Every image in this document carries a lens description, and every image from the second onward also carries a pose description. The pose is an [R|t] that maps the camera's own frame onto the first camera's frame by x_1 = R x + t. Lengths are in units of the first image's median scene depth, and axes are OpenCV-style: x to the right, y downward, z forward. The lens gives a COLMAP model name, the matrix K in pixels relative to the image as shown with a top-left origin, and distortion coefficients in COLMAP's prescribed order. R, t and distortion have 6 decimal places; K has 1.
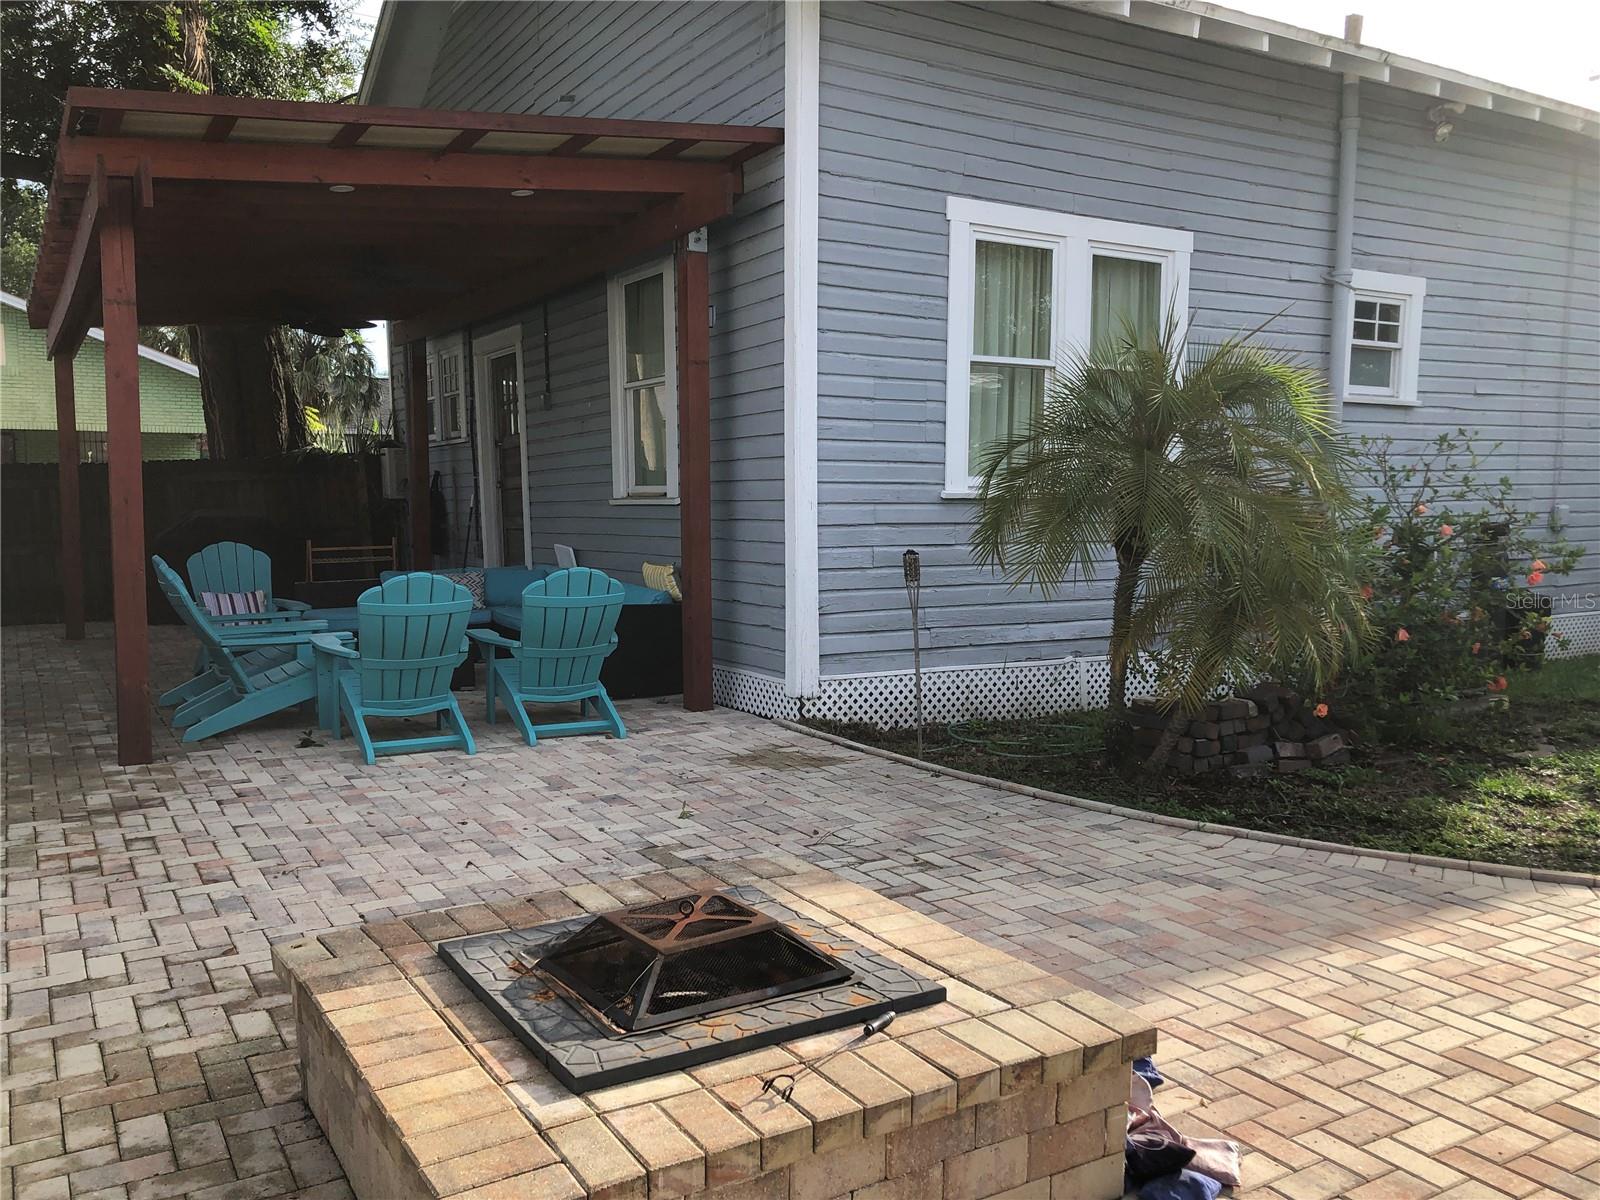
lens RADIAL K [[1316.1, 0, 796.9], [0, 1316.1, 602.2], [0, 0, 1]] dist [0.041809, -0.046667]
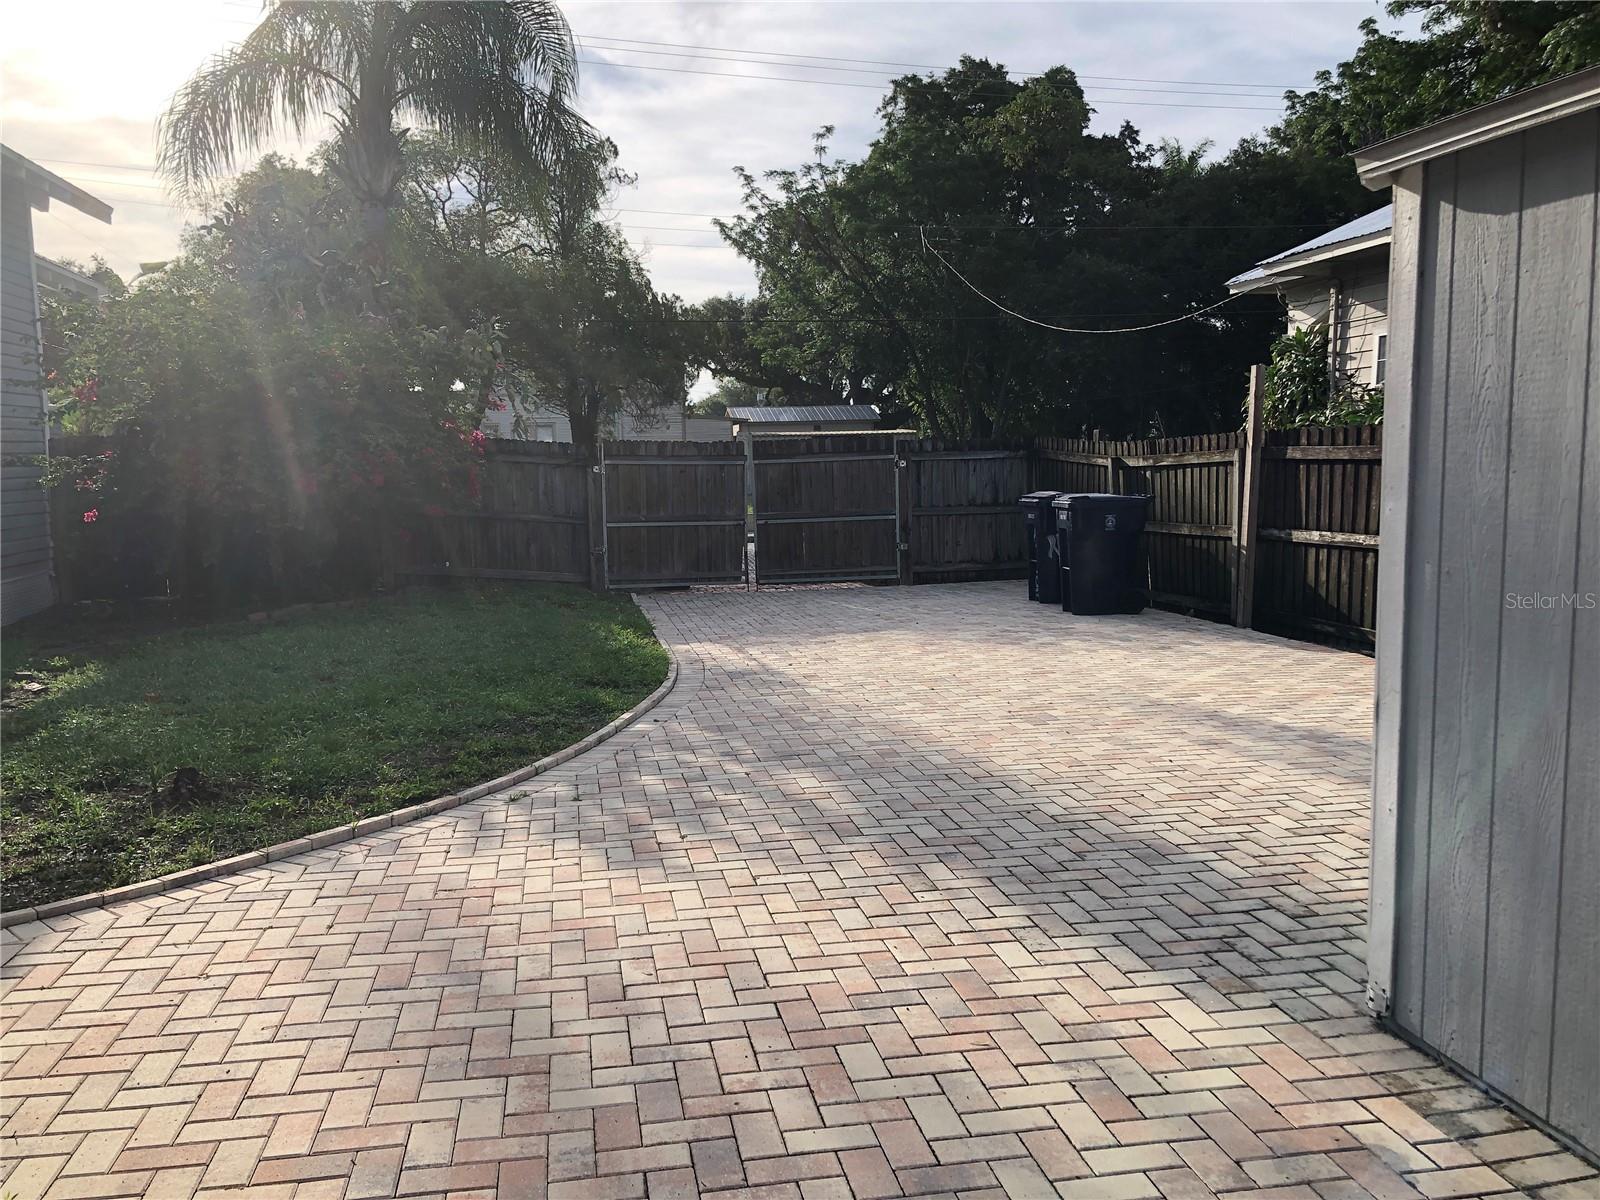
lens RADIAL K [[1316.1, 0, 798.0], [0, 1316.1, 601.6], [0, 0, 1]] dist [0.041809, -0.046667]
pose [[0.359629, -0.103439, 0.927344, -0.075968], [0.086860, 0.993232, 0.077104, -0.030891], [-0.929044, 0.052820, 0.366179, 0.255588]]
